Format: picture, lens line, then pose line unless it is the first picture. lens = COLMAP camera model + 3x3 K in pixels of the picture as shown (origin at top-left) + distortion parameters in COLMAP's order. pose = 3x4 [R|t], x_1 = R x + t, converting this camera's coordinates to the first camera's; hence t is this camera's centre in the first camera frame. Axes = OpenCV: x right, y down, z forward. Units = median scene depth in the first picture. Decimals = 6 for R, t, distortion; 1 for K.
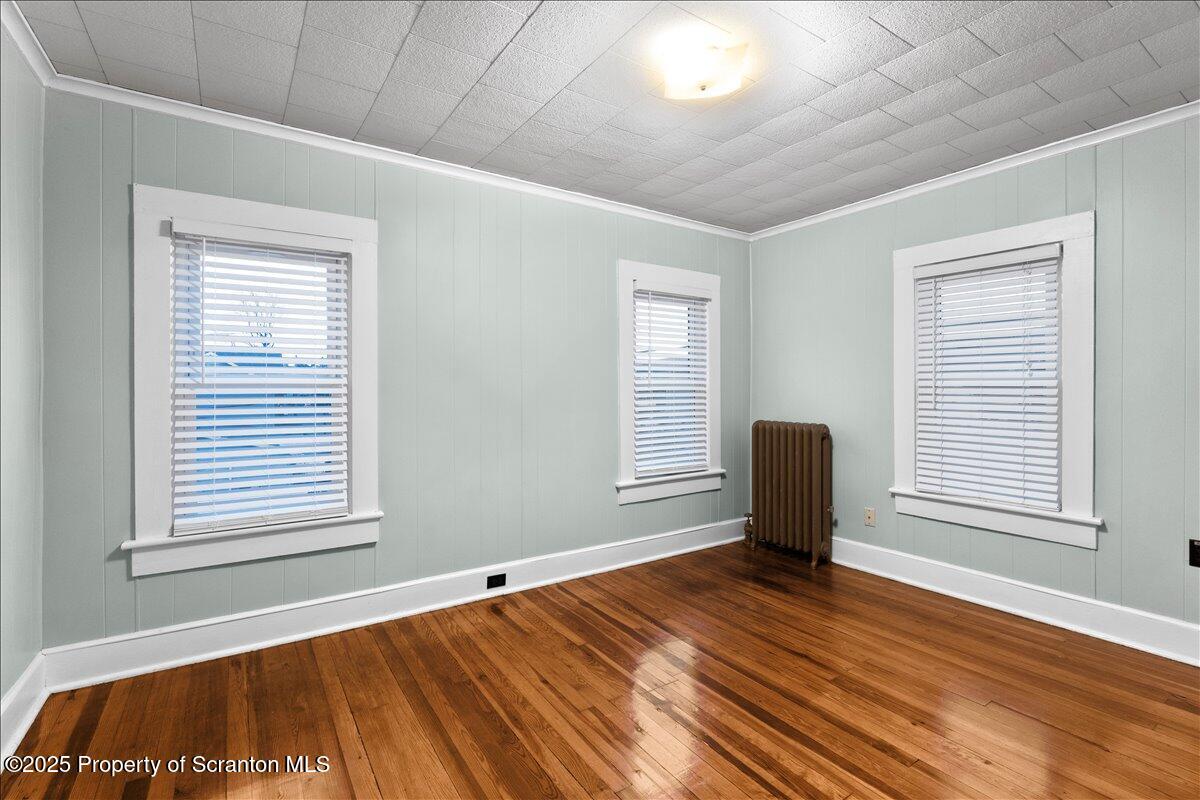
lens RADIAL K [[555.2, 0, 597.9], [0, 555.2, 373.6], [0, 0, 1]] dist [-0.001790, -0.000684]
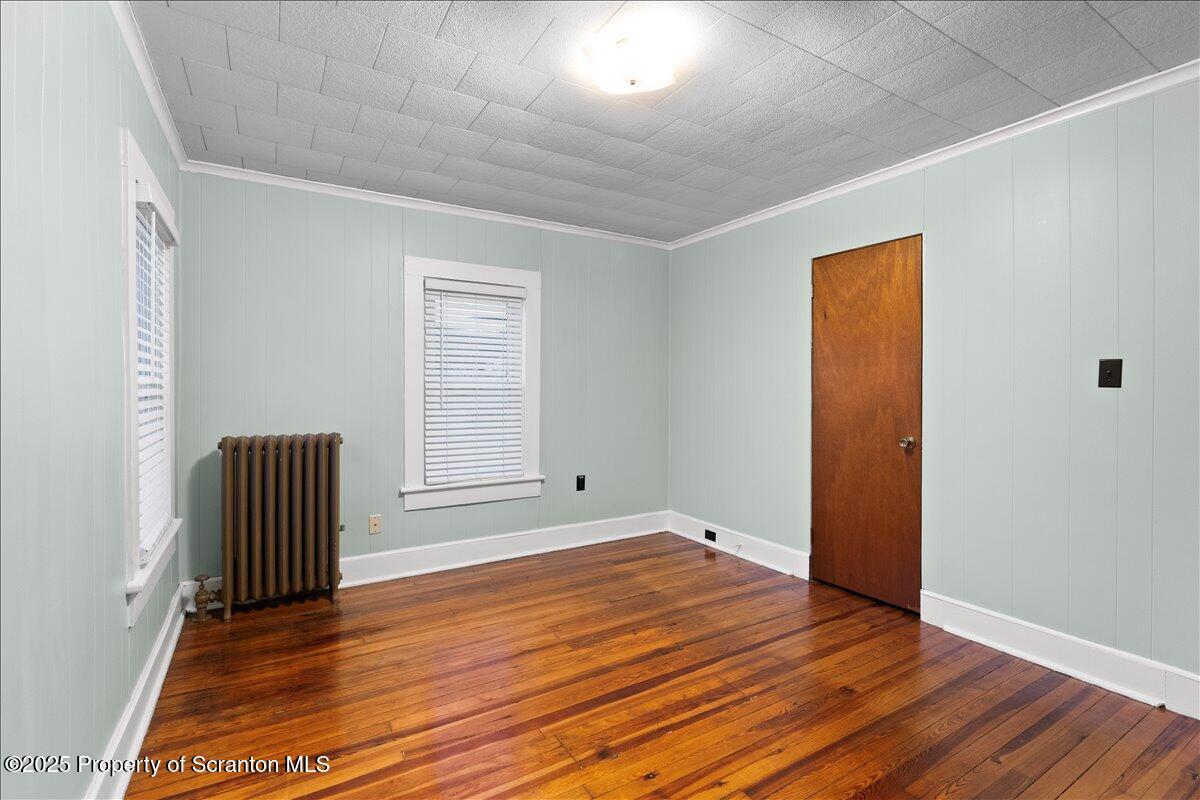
lens RADIAL K [[544.2, 0, 600.8], [0, 544.2, 385.2], [0, 0, 1]] dist [-0.002303, -0.000213]
pose [[0.040502, 0.005949, 0.999162, -0.554424], [-0.025727, 0.999657, -0.004909, 0.015619], [-0.998848, -0.025507, 0.040641, 0.733578]]
